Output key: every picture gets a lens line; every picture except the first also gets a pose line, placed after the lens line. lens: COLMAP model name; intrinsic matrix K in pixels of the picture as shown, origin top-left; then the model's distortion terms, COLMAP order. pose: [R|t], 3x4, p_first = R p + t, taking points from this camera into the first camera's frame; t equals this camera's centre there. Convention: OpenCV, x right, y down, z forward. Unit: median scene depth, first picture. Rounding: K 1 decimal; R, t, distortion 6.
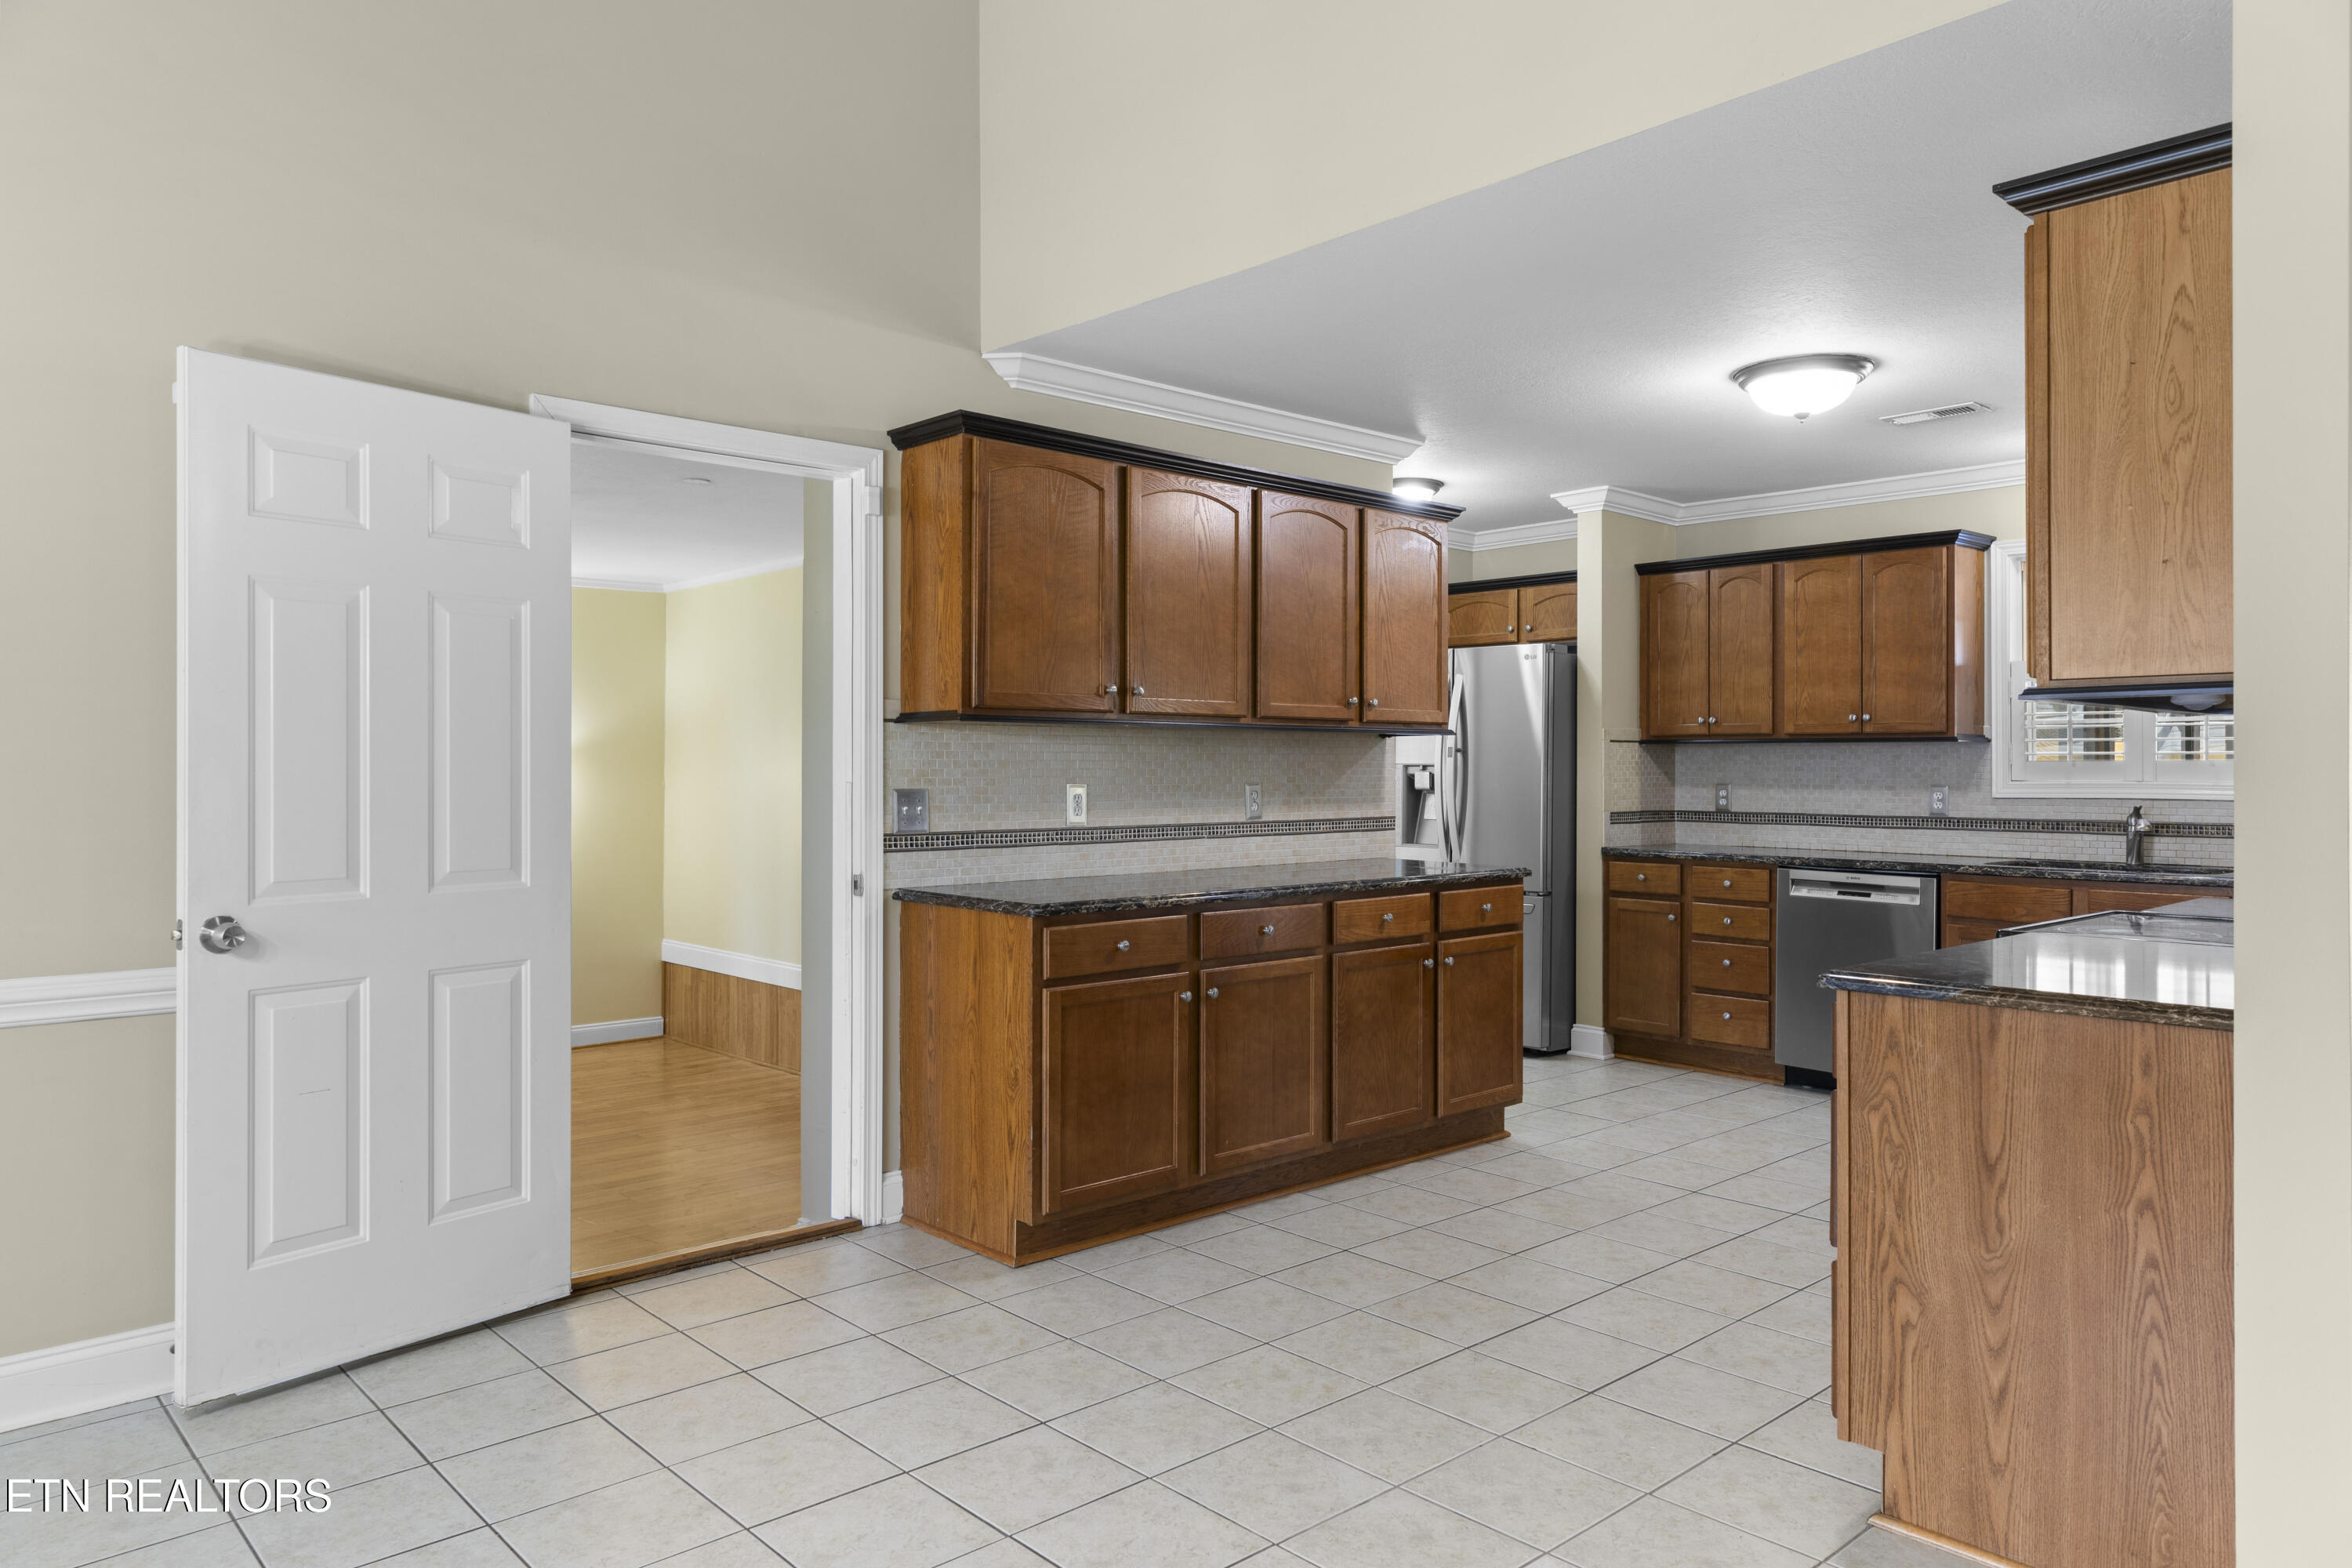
lens RADIAL K [[1531.1, 0, 1171.5], [0, 1531.1, 761.2], [0, 0, 1]] dist [0.008728, 0.000824]
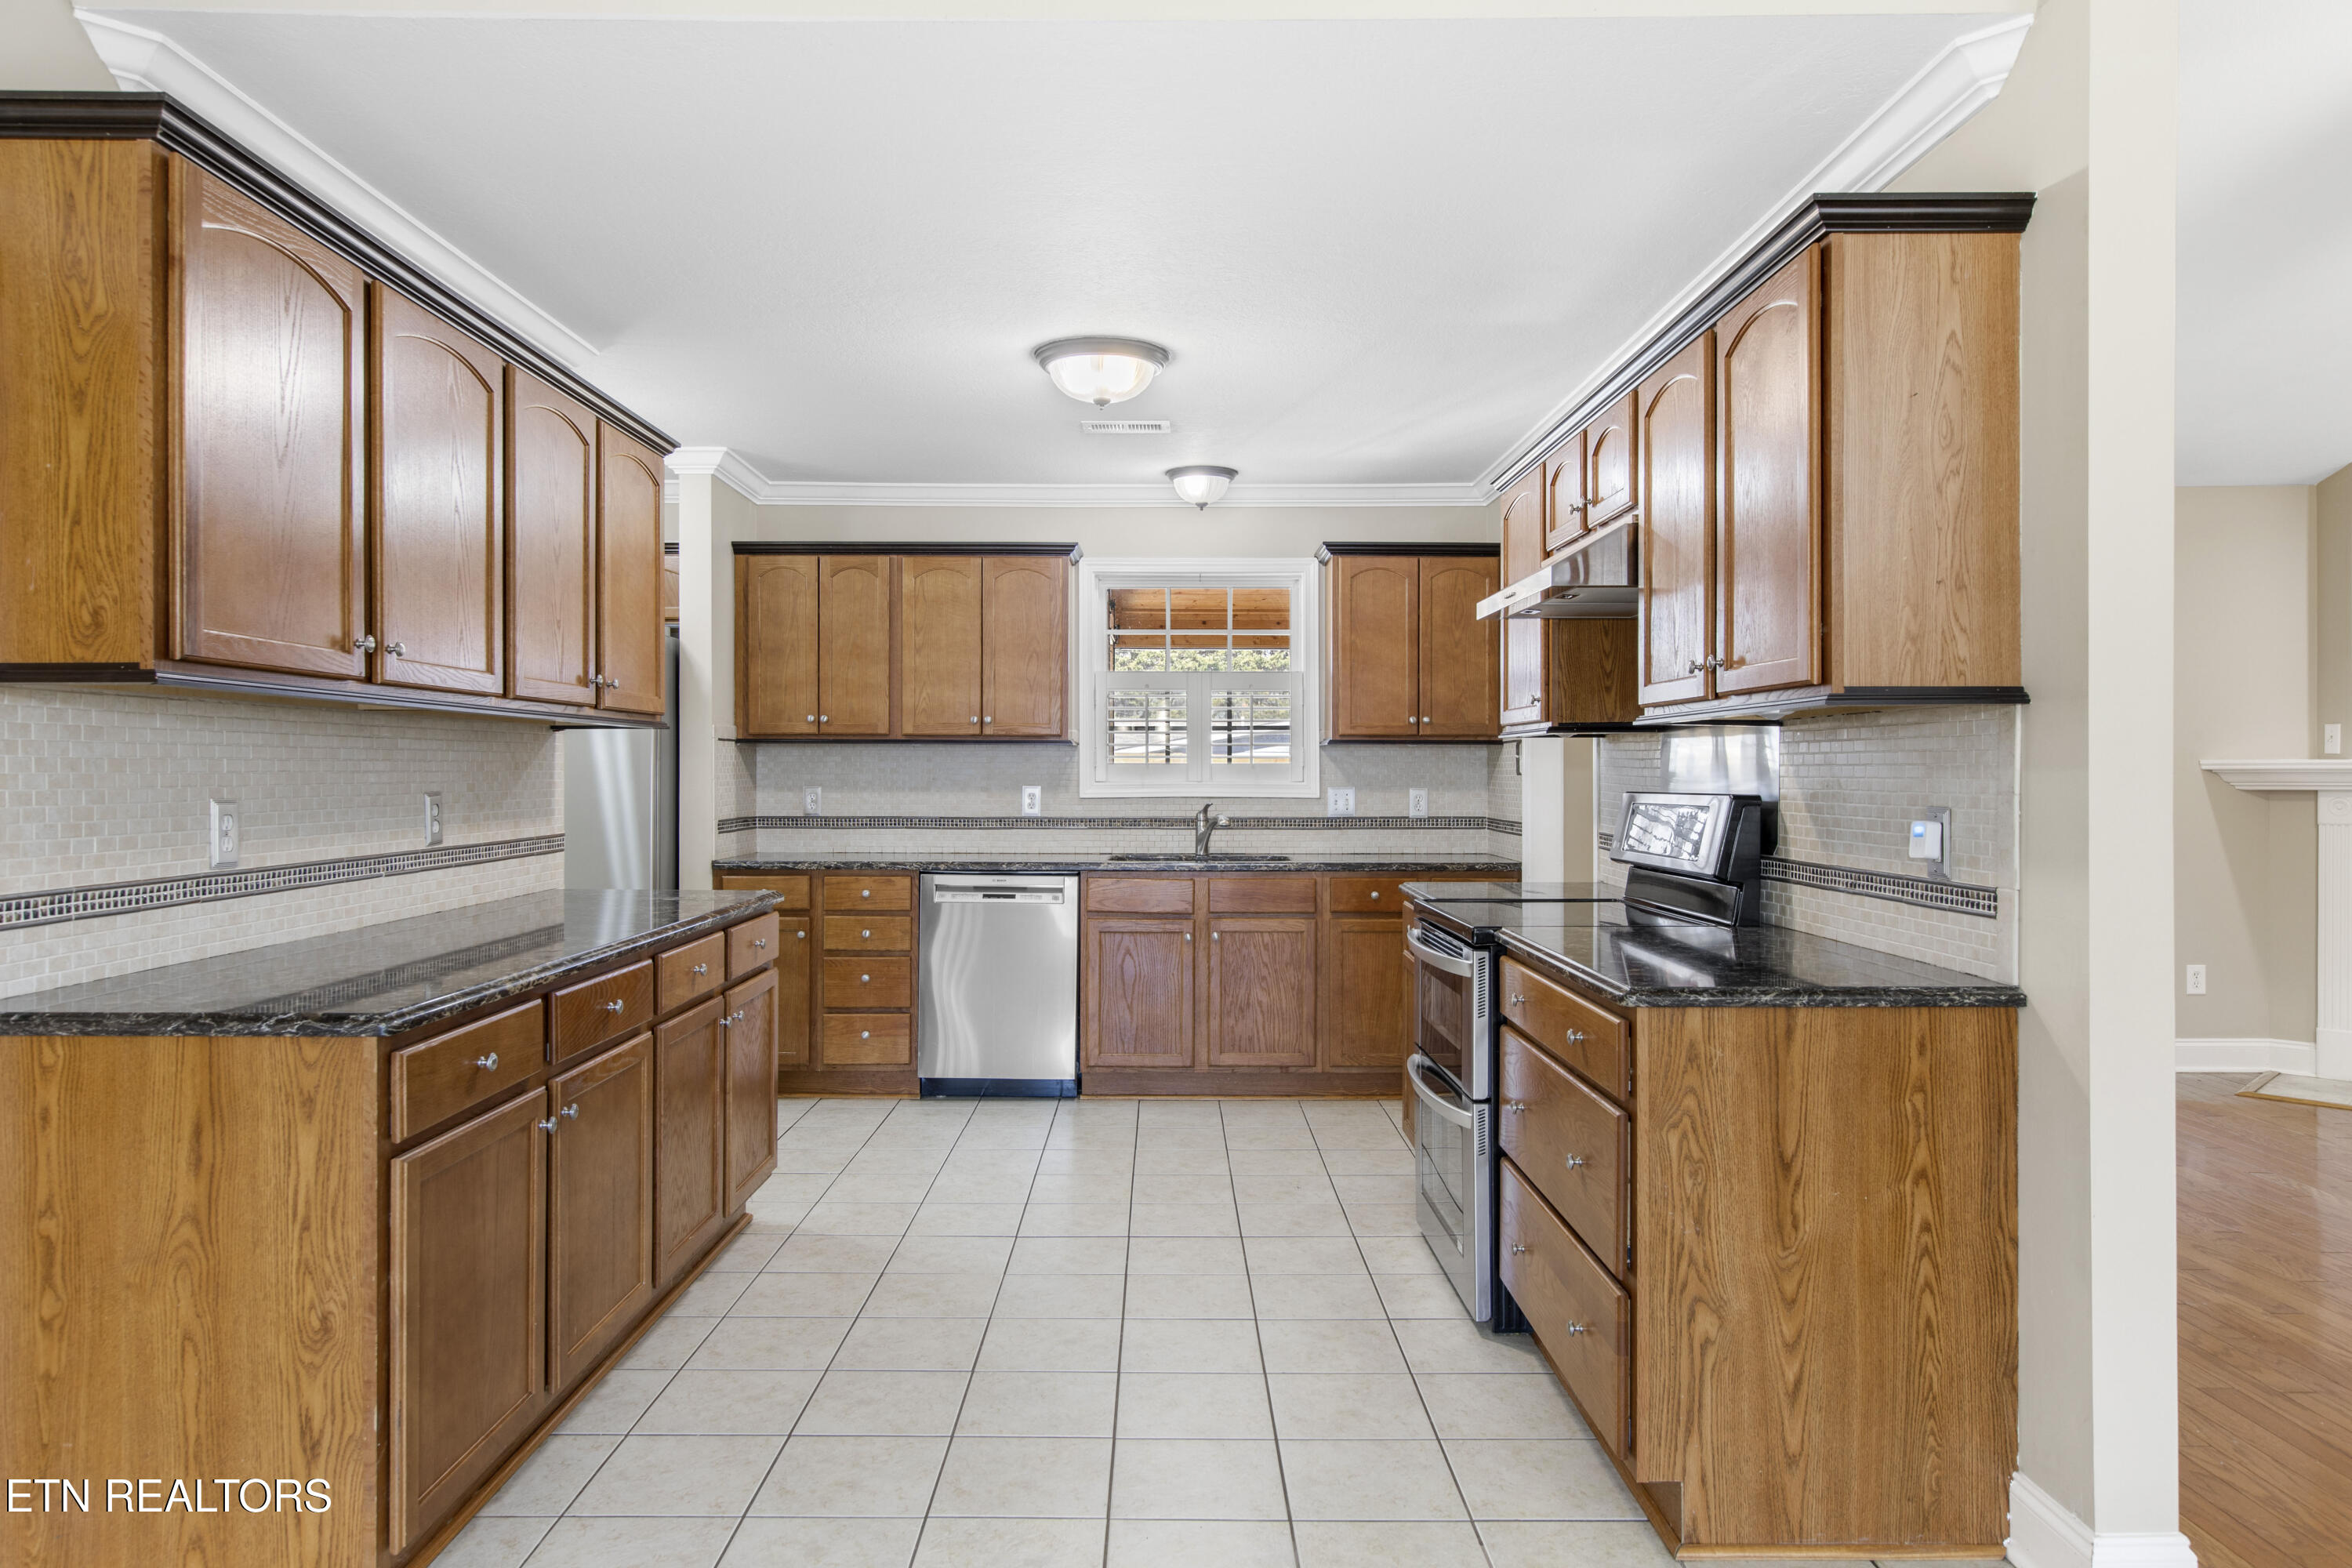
lens RADIAL K [[1482.6, 0, 1167.2], [0, 1482.6, 778.3], [0, 0, 1]] dist [0.007998, 0.001455]
pose [[0.671918, -0.004862, 0.740609, -0.243162], [-0.003205, 0.999950, 0.009472, 0.000441], [-0.740618, -0.008738, 0.671869, 0.337474]]
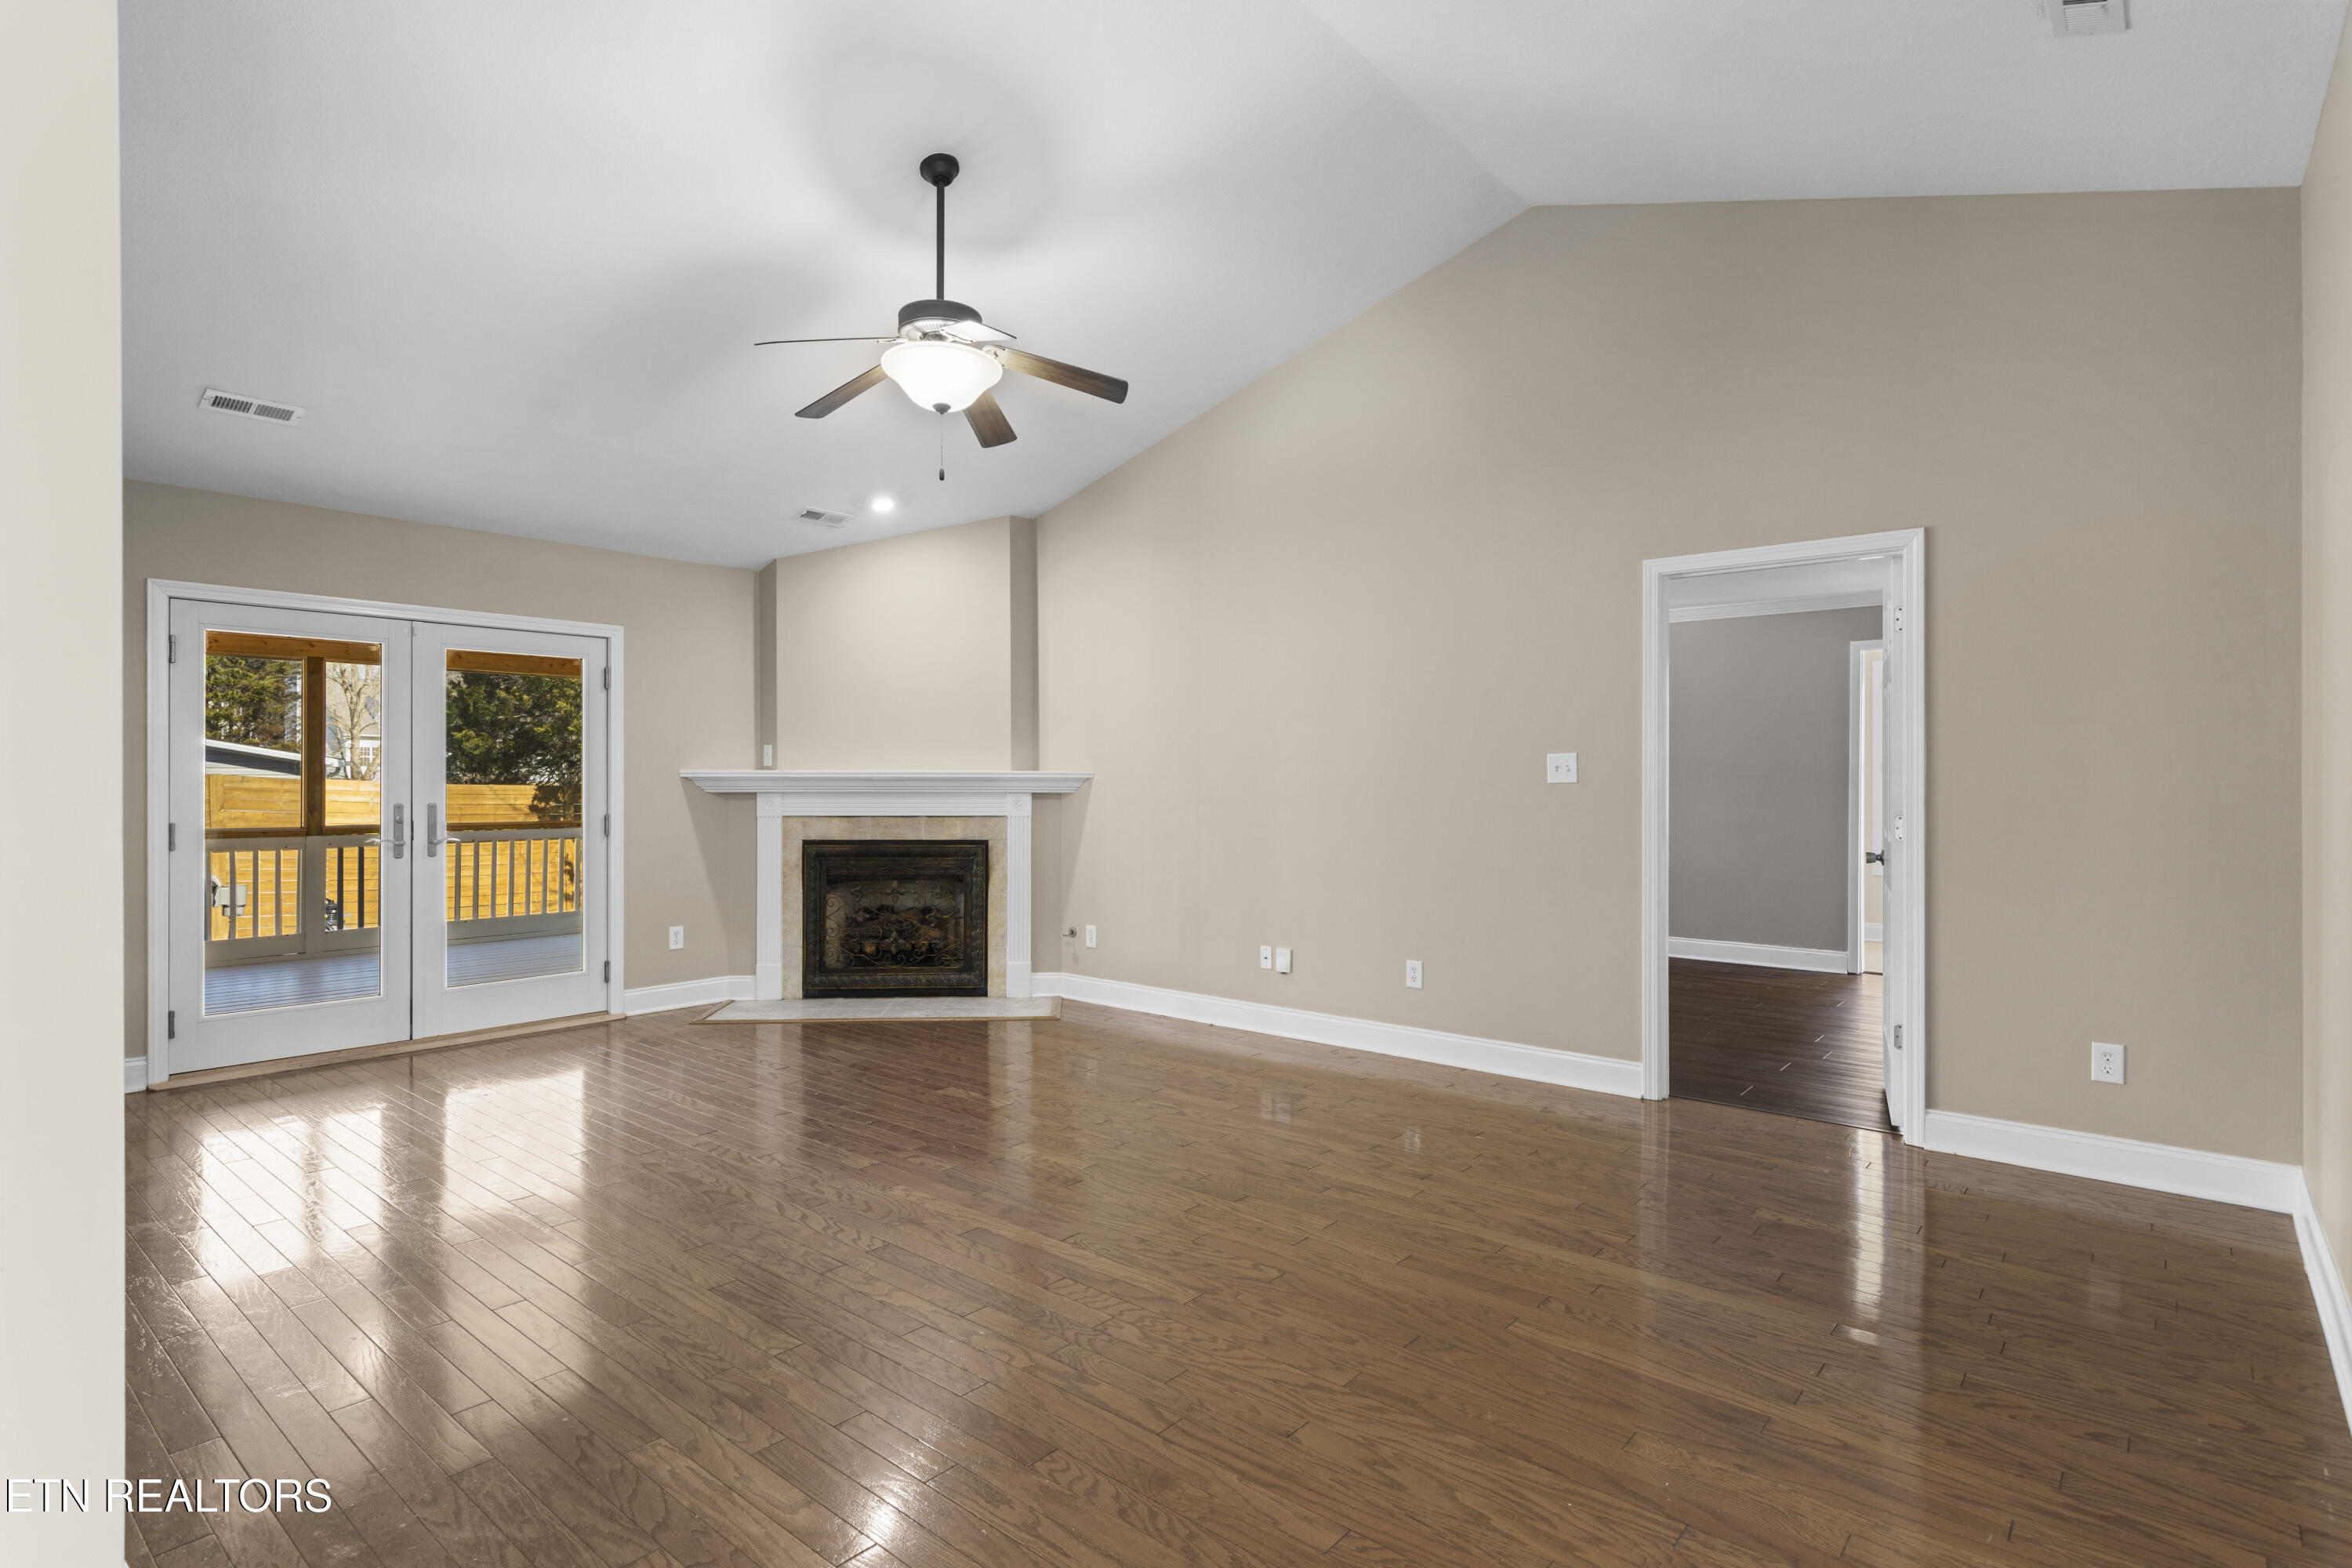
lens RADIAL K [[1170.7, 0, 1169.4], [0, 1170.7, 785.7], [0, 0, 1]] dist [0.006077, -0.000096]
pose [[-0.123791, -0.005693, 0.992292, -0.068530], [-0.006709, 0.999965, 0.004900, 0.001337], [-0.992286, -0.006051, -0.123825, 0.147499]]
